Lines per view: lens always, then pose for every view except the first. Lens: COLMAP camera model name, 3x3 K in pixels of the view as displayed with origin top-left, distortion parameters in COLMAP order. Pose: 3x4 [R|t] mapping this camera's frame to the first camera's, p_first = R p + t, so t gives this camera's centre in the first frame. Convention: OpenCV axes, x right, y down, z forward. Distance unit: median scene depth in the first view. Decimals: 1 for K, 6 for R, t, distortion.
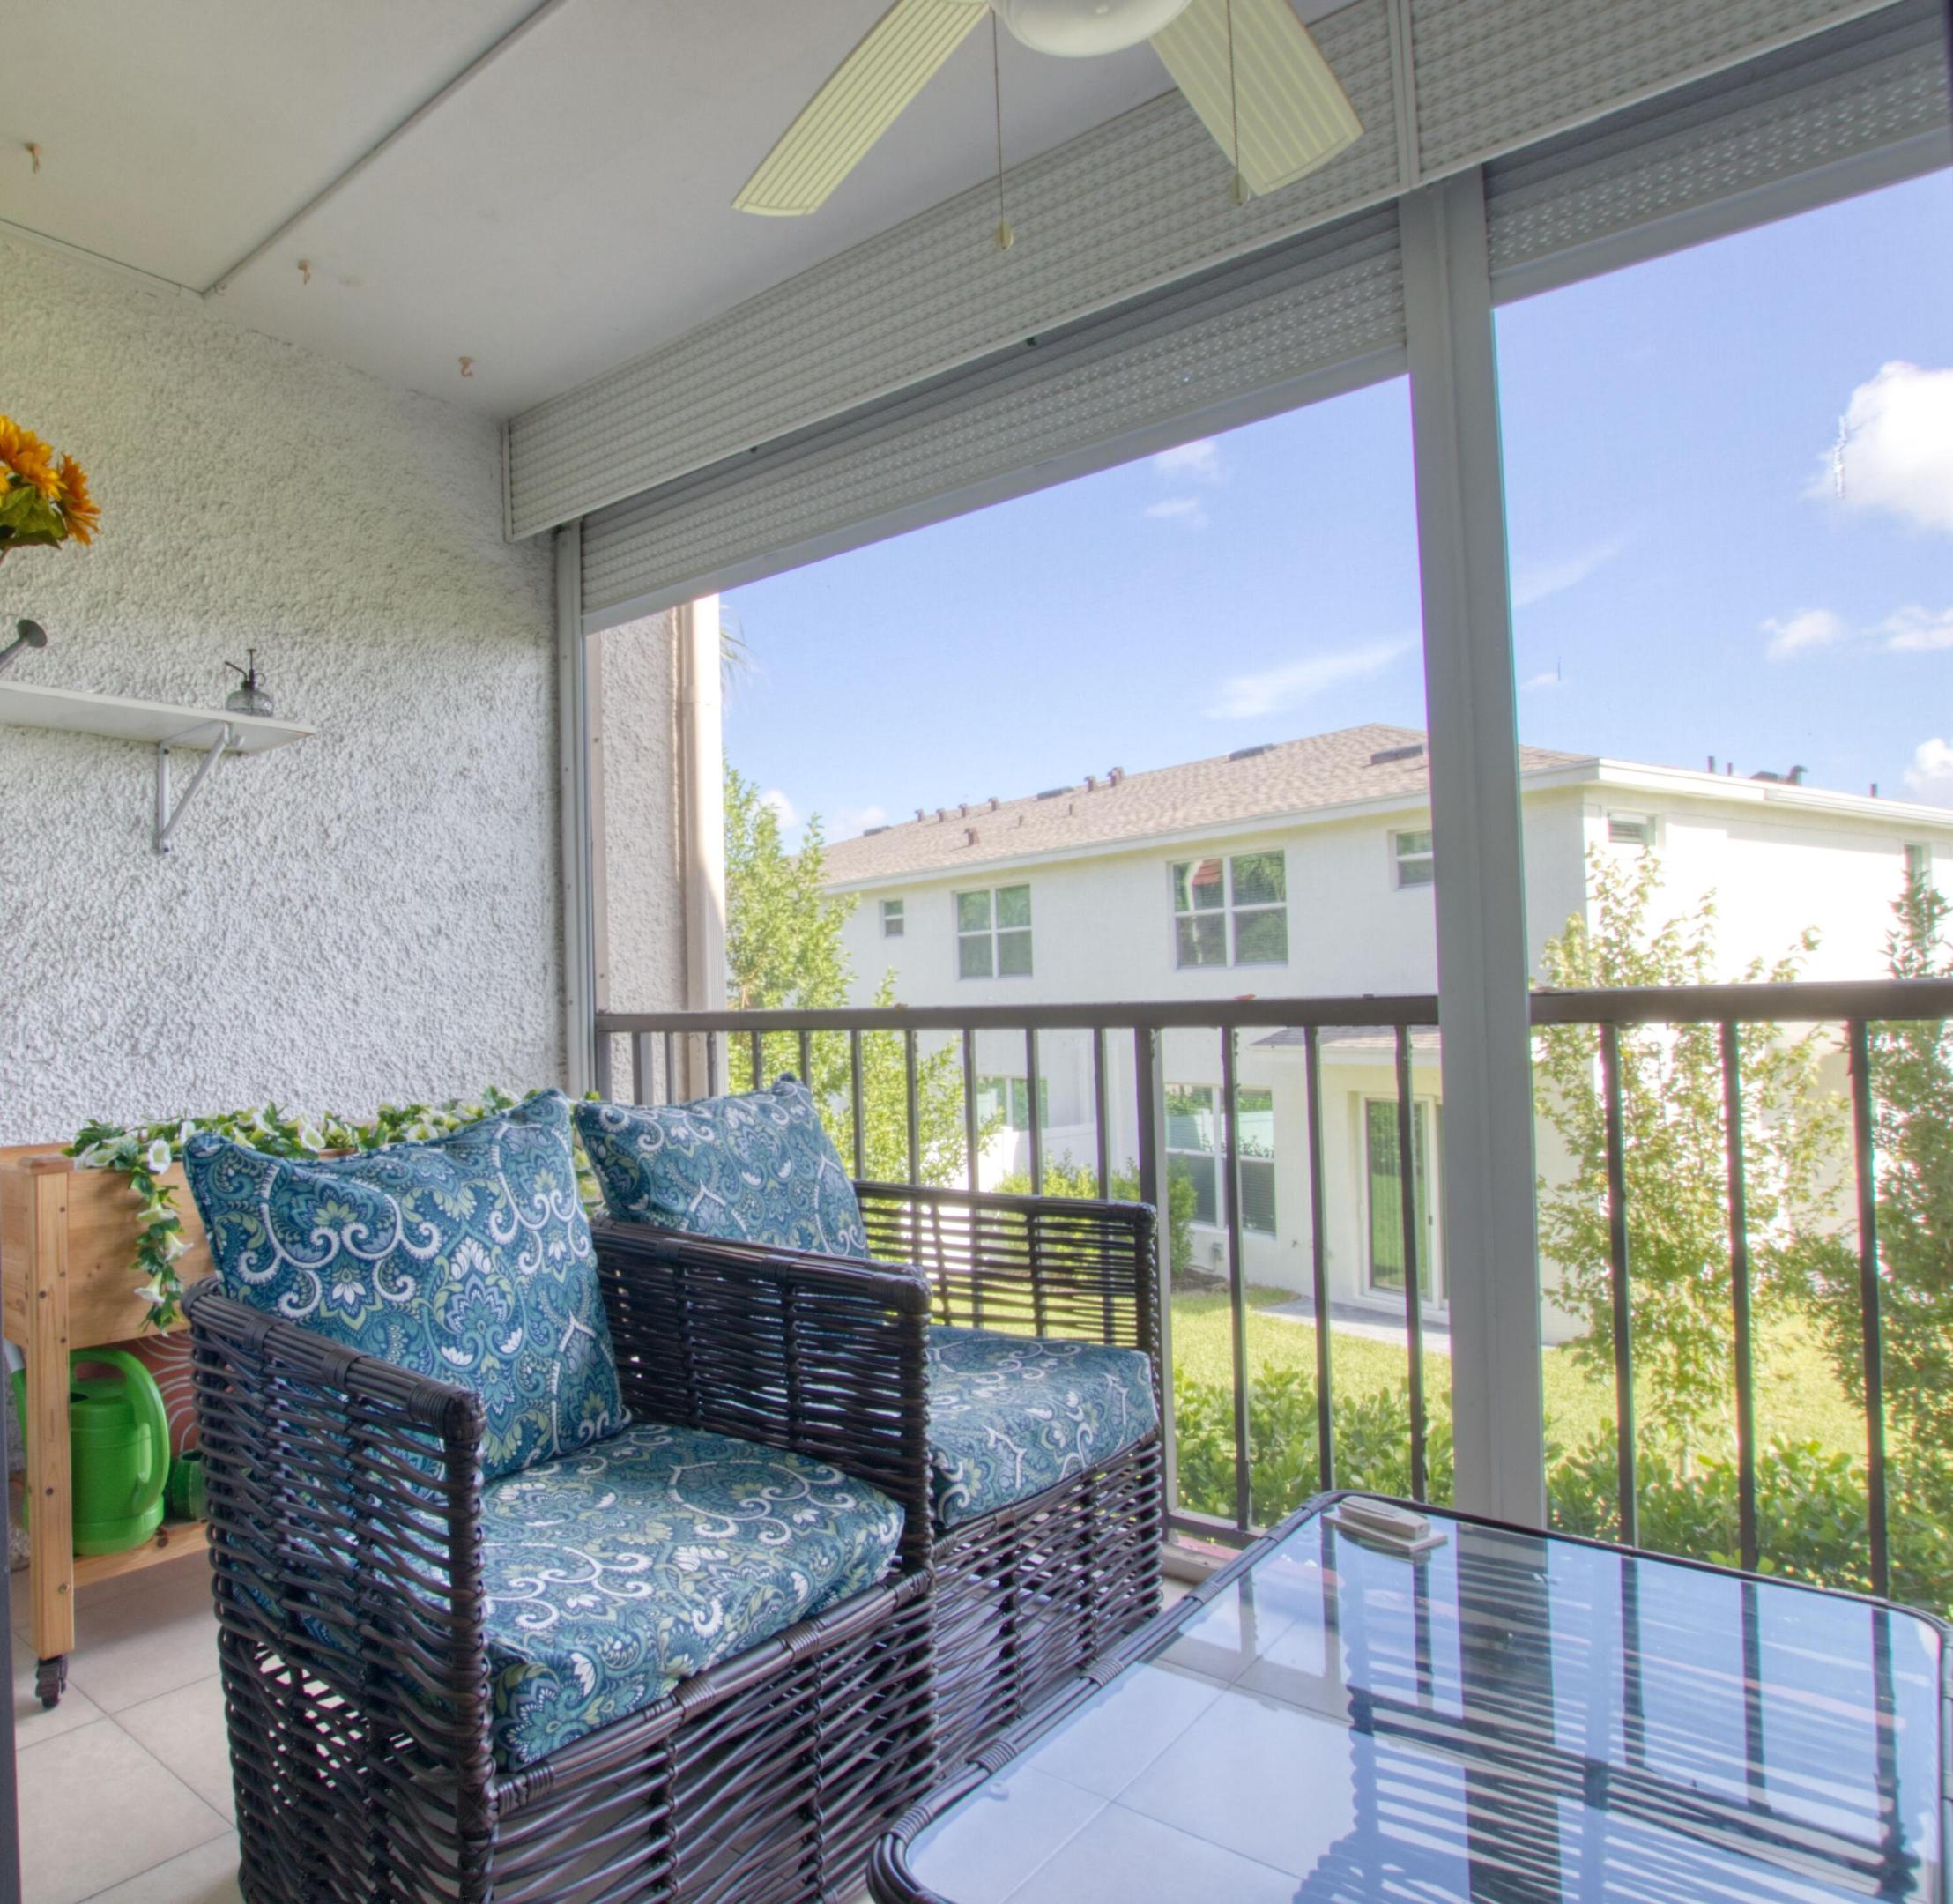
lens RADIAL K [[1348.4, 0, 982.2], [0, 1348.4, 962.6], [0, 0, 1]] dist [-0.018705, -0.045617]
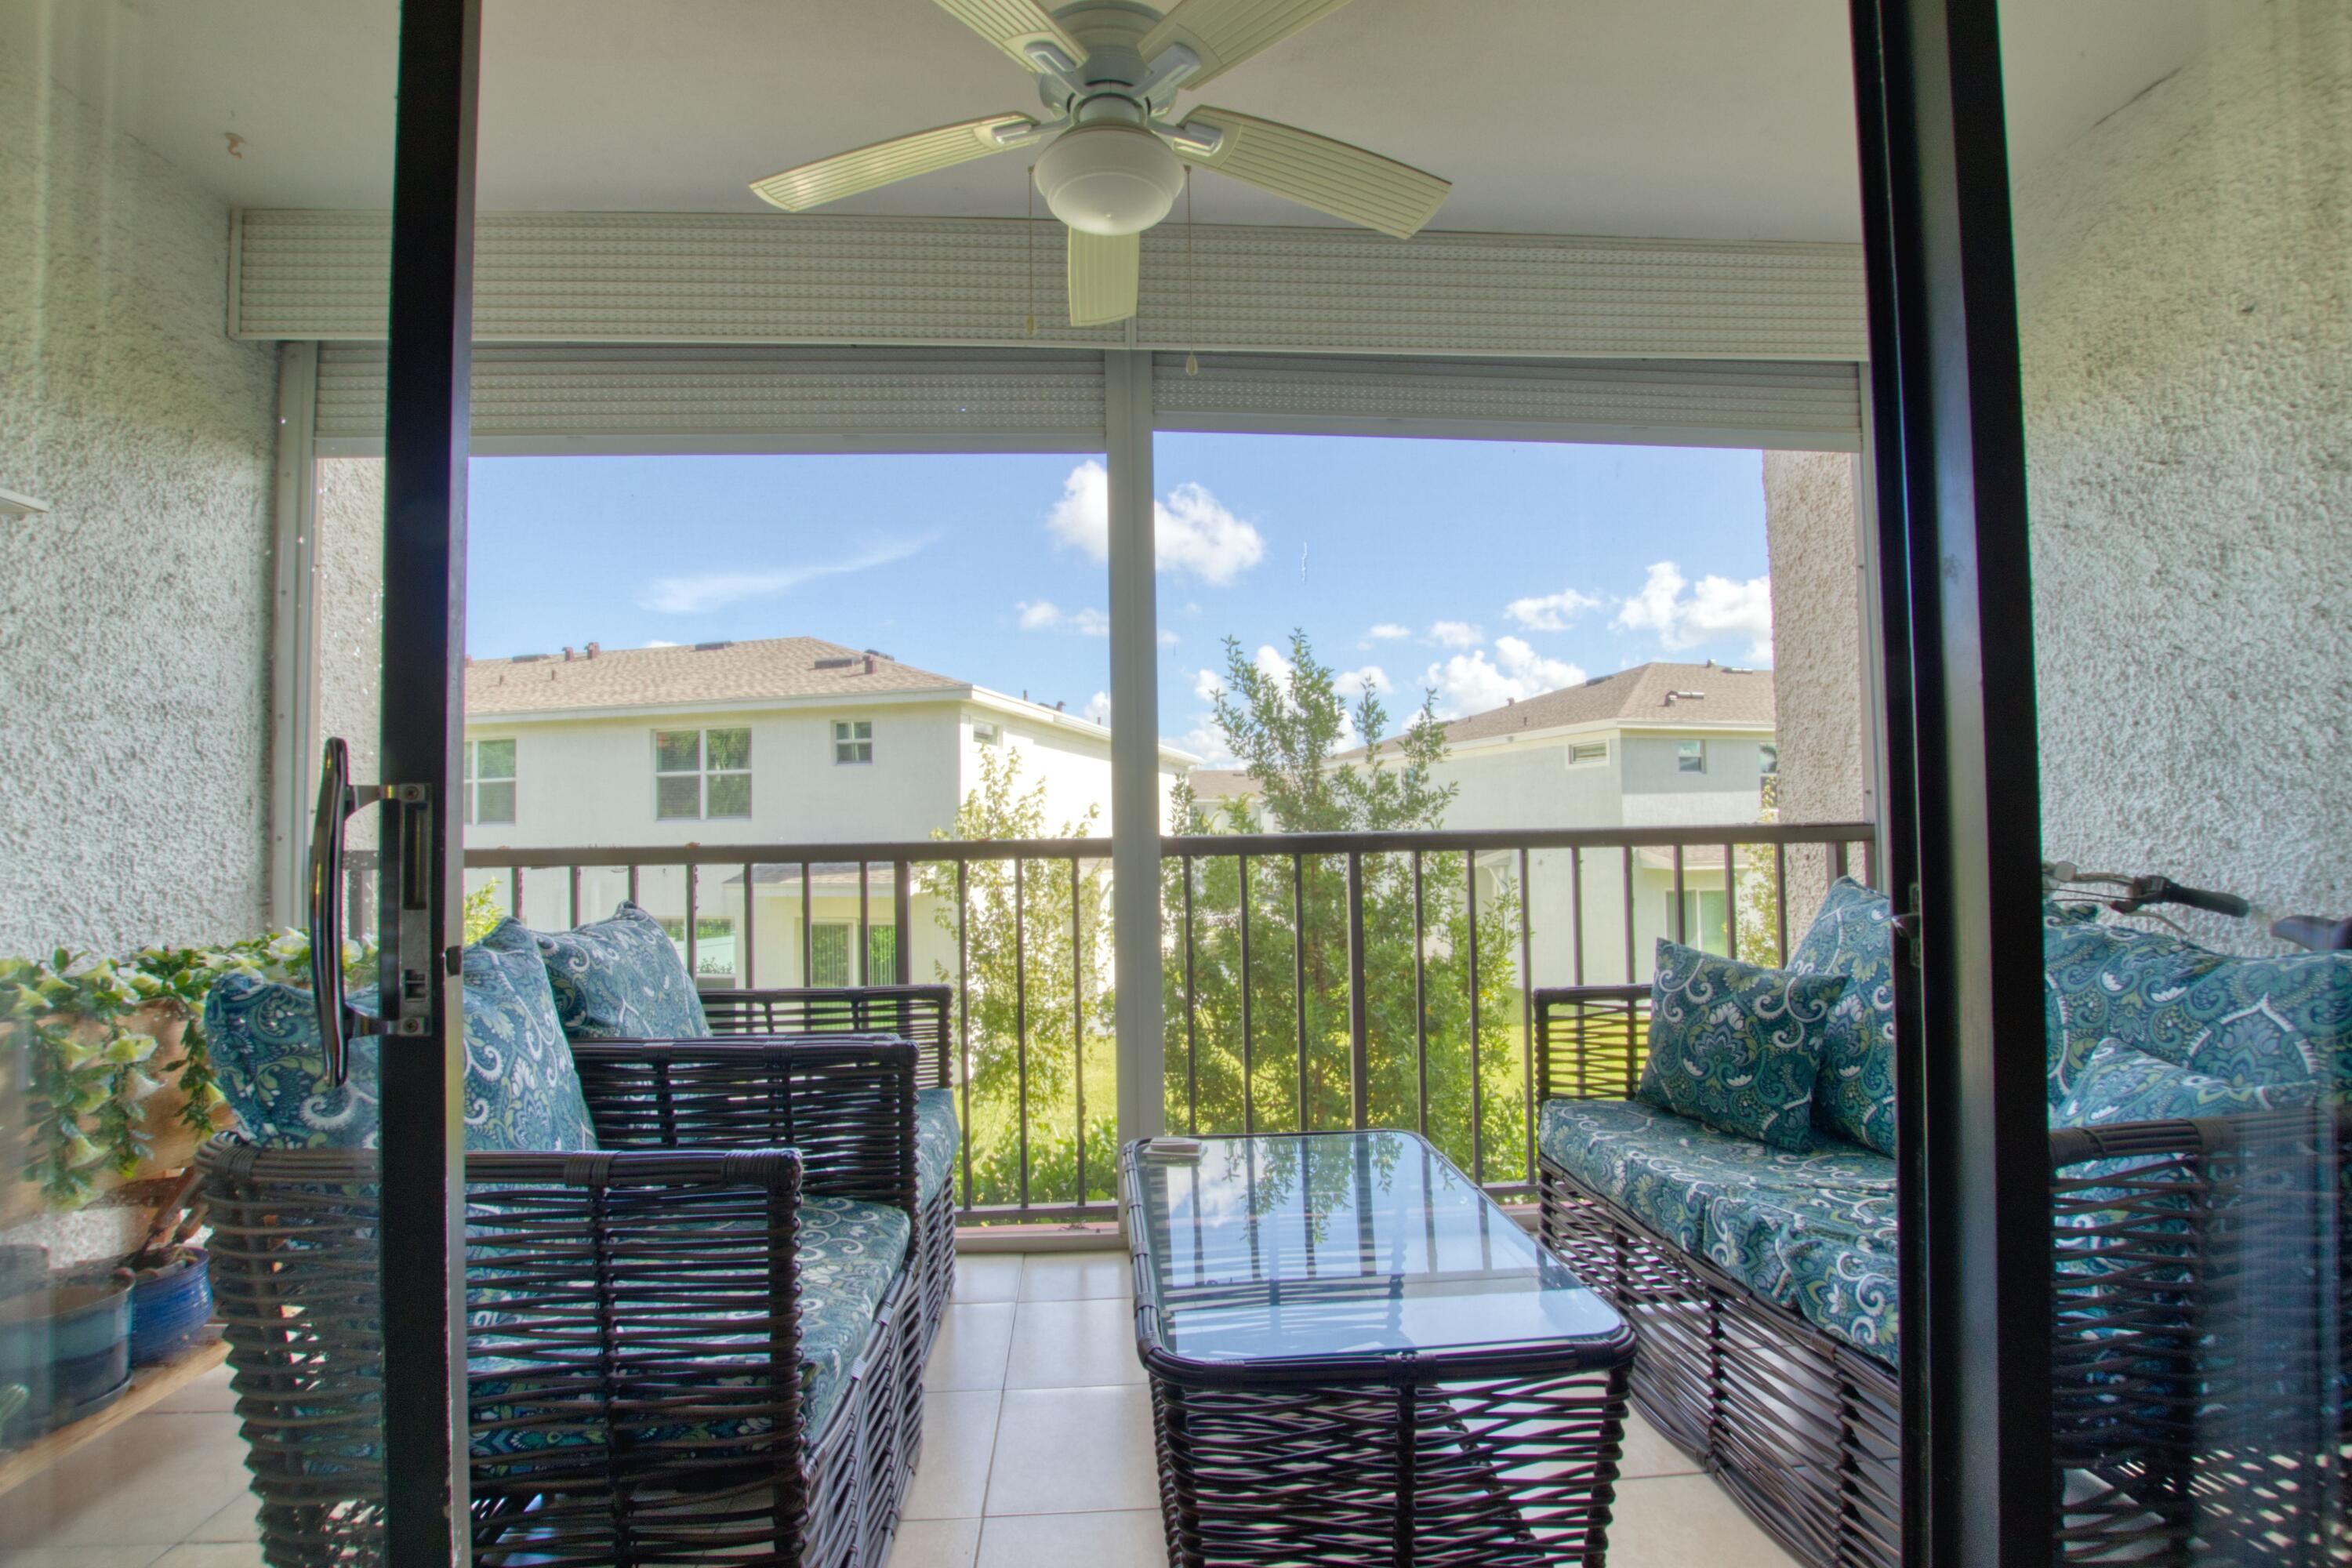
lens RADIAL K [[1092.9, 0, 1163.9], [0, 1092.9, 799.5], [0, 0, 1]] dist [-0.038988, 0.005834]
pose [[0.685073, 0.037588, 0.727504, -0.441007], [-0.021163, 0.999273, -0.031701, 0.013240], [-0.728167, 0.006322, 0.685370, 0.036860]]
